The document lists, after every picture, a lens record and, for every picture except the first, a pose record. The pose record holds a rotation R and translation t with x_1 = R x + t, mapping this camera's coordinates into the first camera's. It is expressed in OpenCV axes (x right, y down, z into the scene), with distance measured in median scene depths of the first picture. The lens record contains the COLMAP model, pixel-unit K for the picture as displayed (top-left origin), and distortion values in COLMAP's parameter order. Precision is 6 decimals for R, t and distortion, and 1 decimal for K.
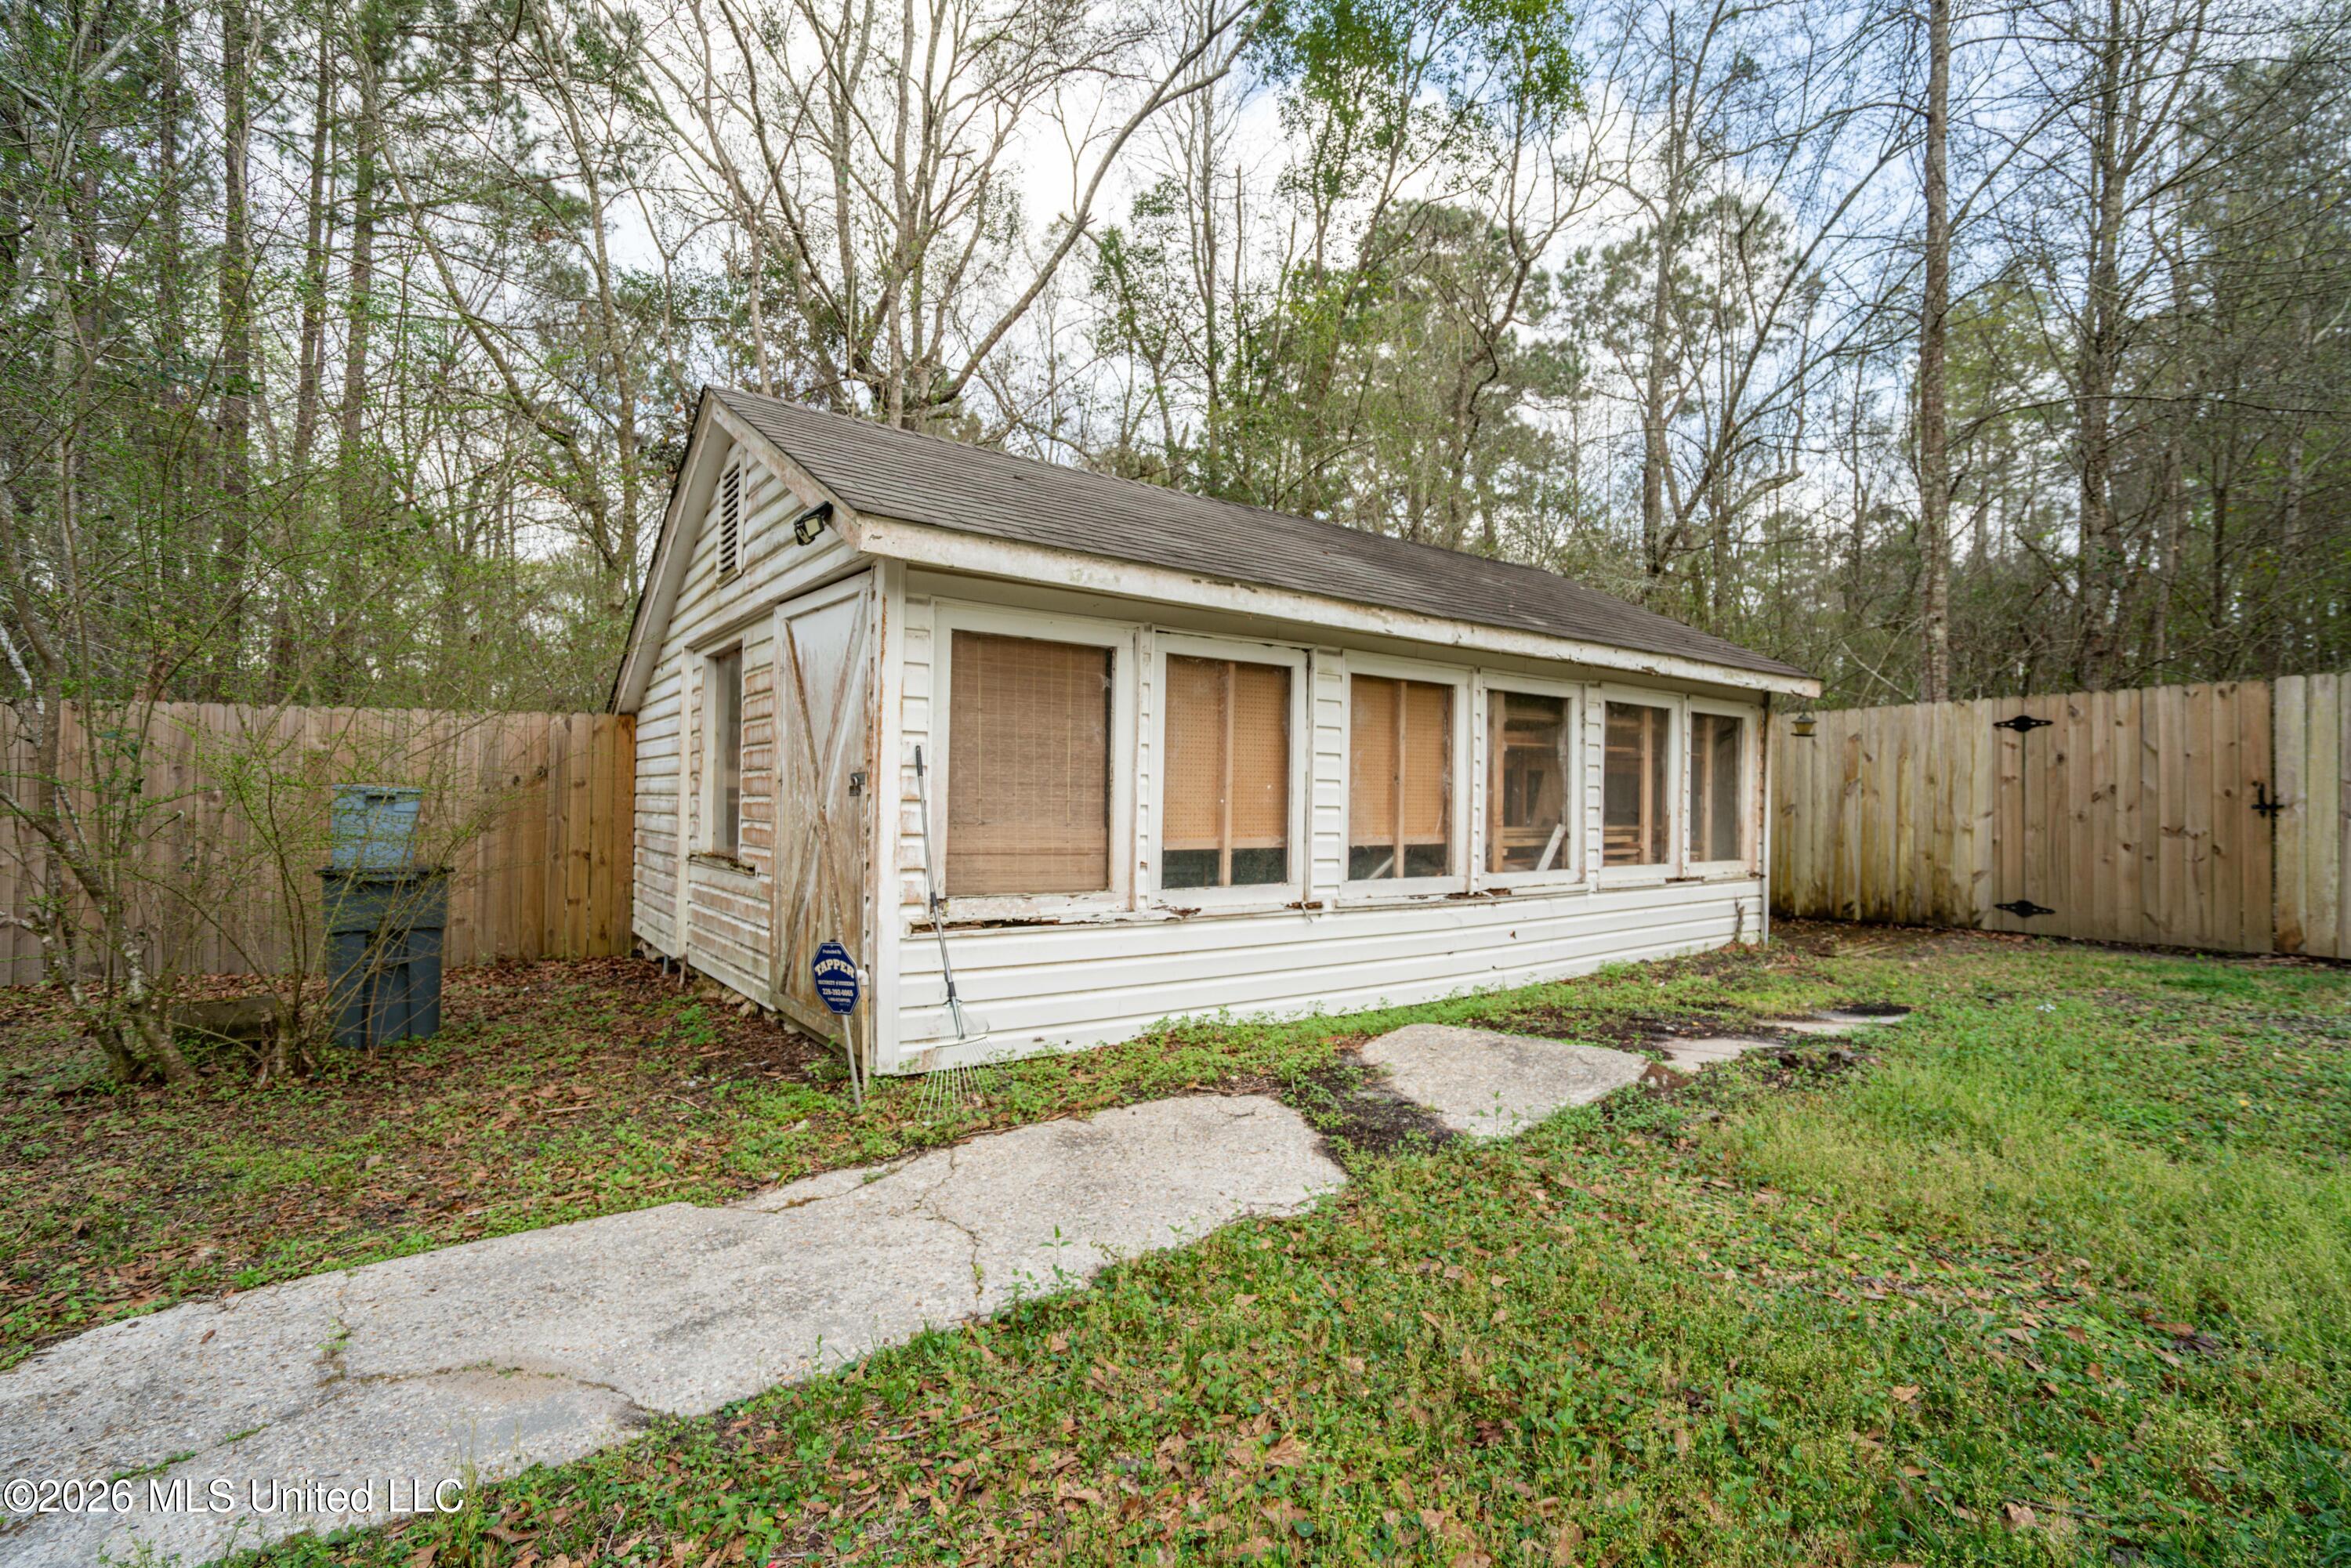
lens RADIAL K [[1080.9, 0, 1174.5], [0, 1080.9, 784.5], [0, 0, 1]] dist [-0.044240, 0.000856]
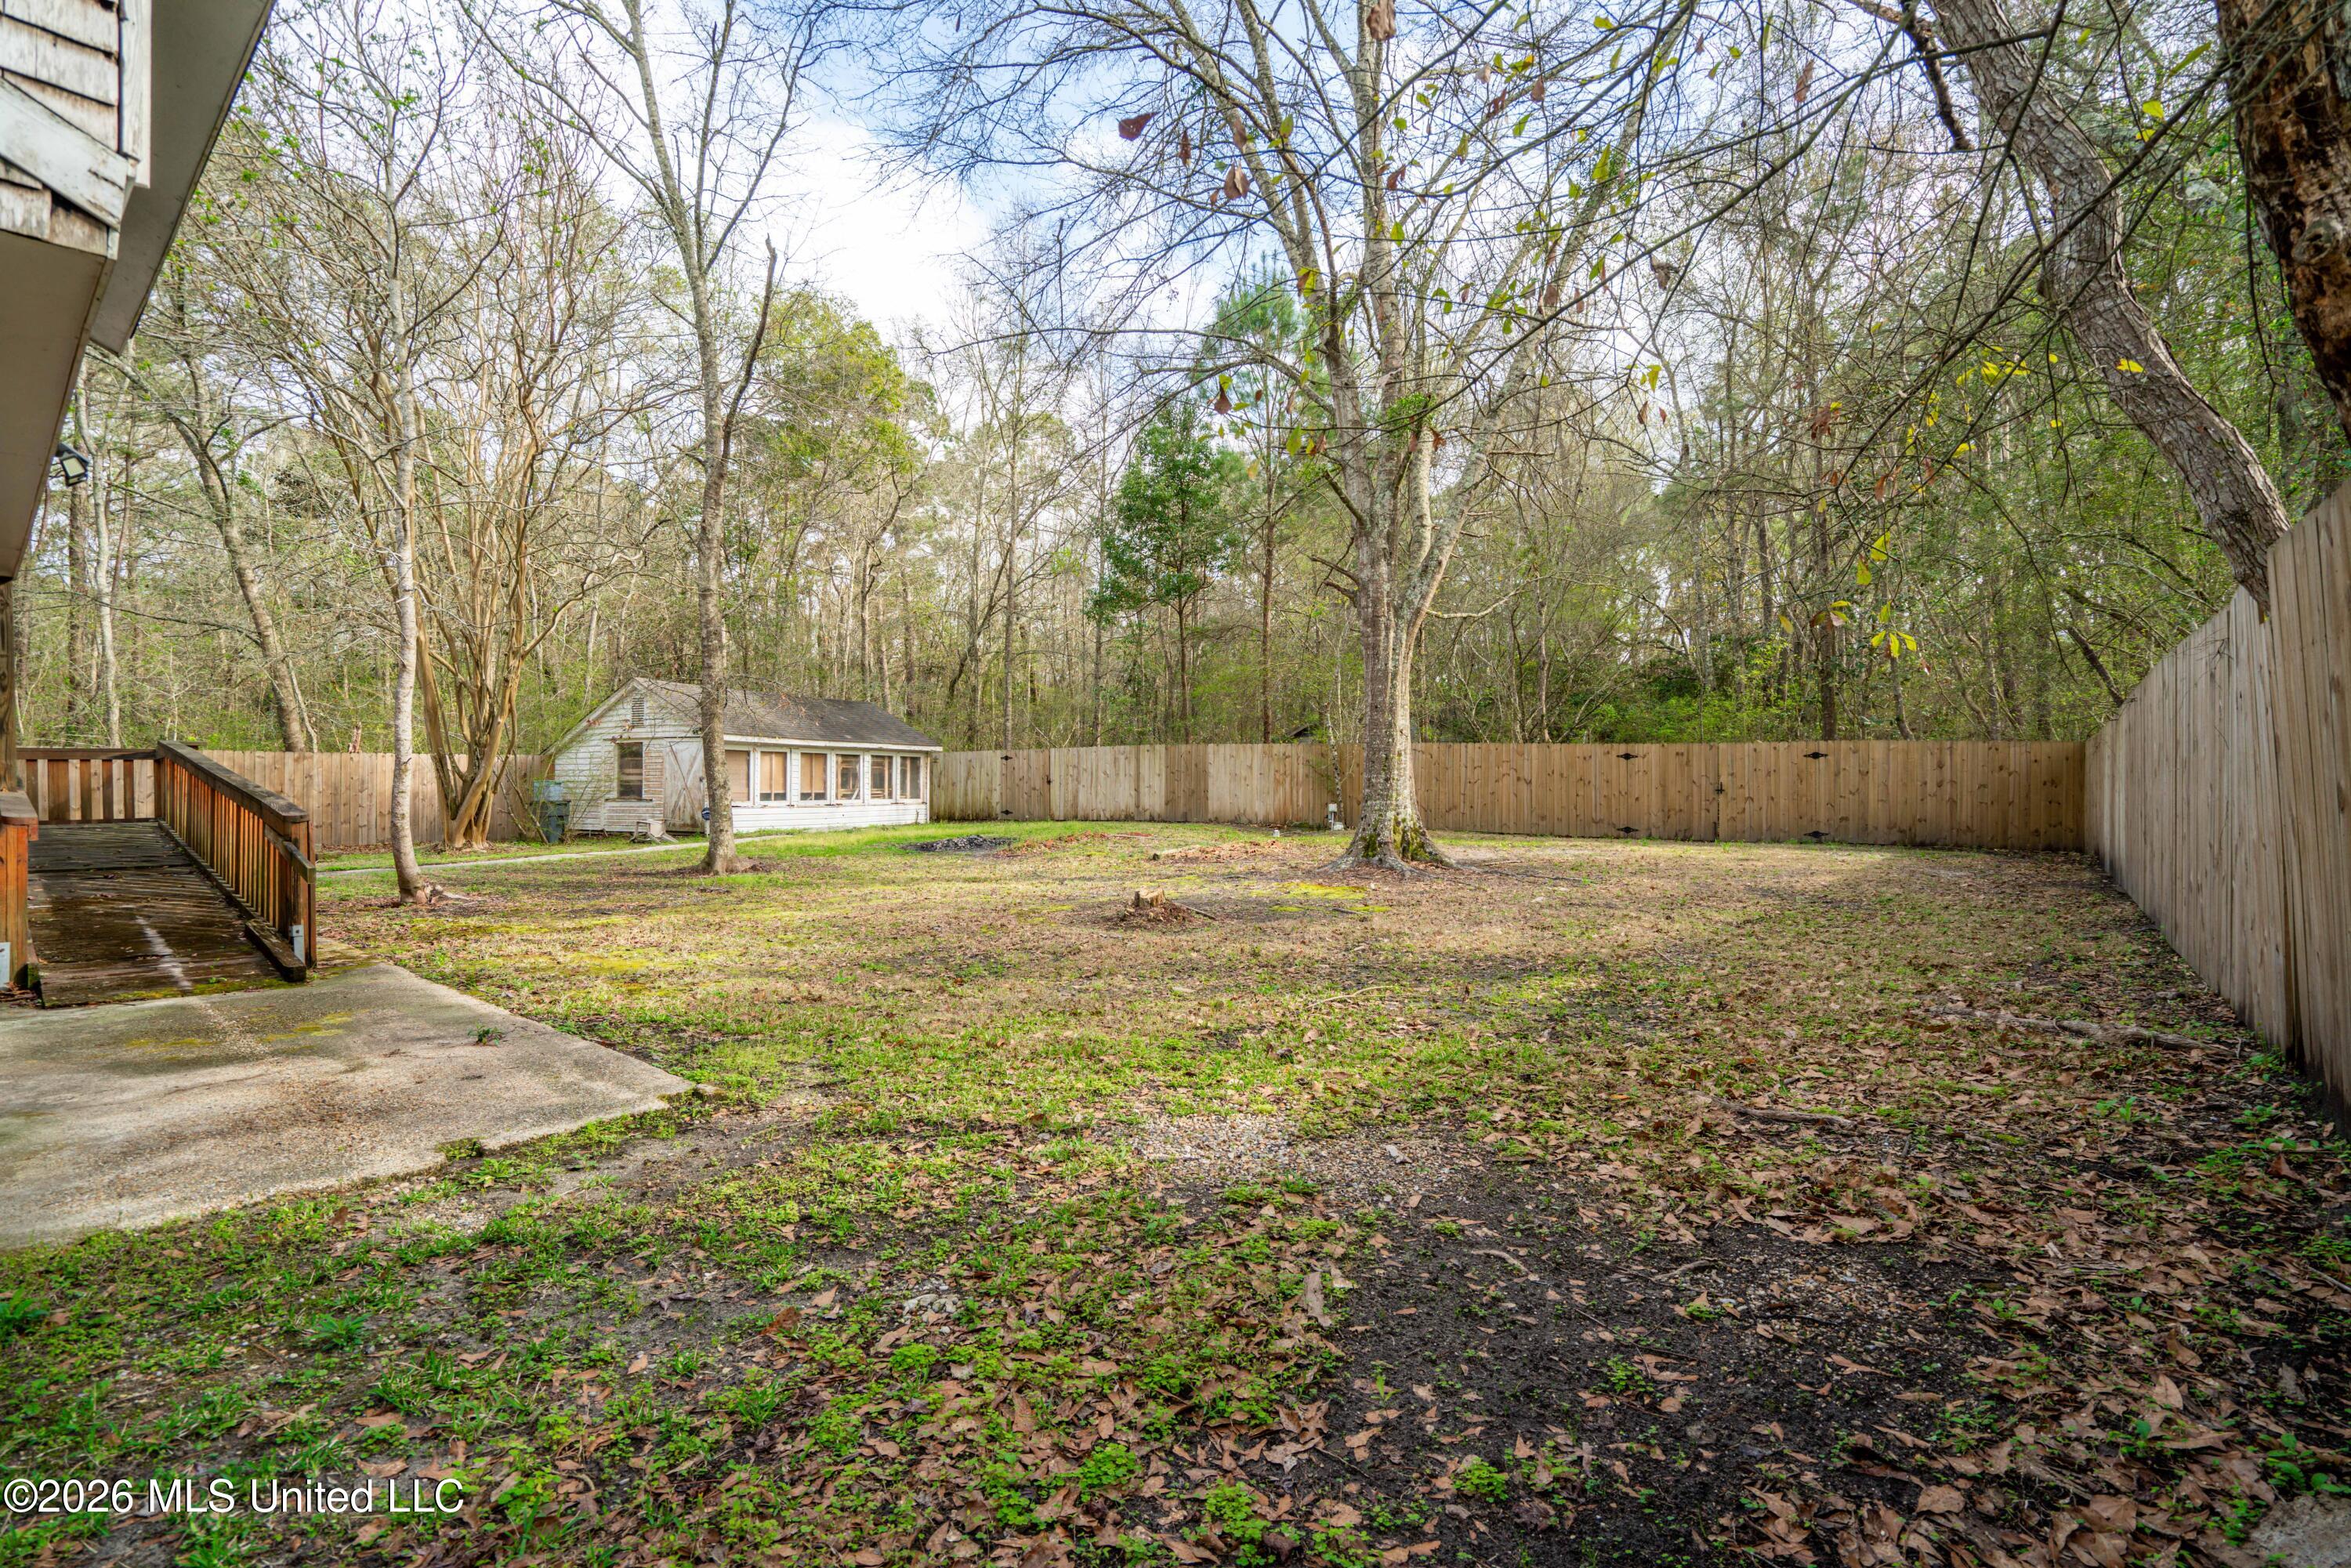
lens RADIAL K [[1080.9, 0, 1174.5], [0, 1080.9, 784.5], [0, 0, 1]] dist [-0.044240, 0.000856]
pose [[0.867260, -0.004145, 0.497839, -0.630695], [-0.007783, 0.999730, 0.021882, -0.073592], [-0.497795, -0.022853, 0.866994, -3.199714]]
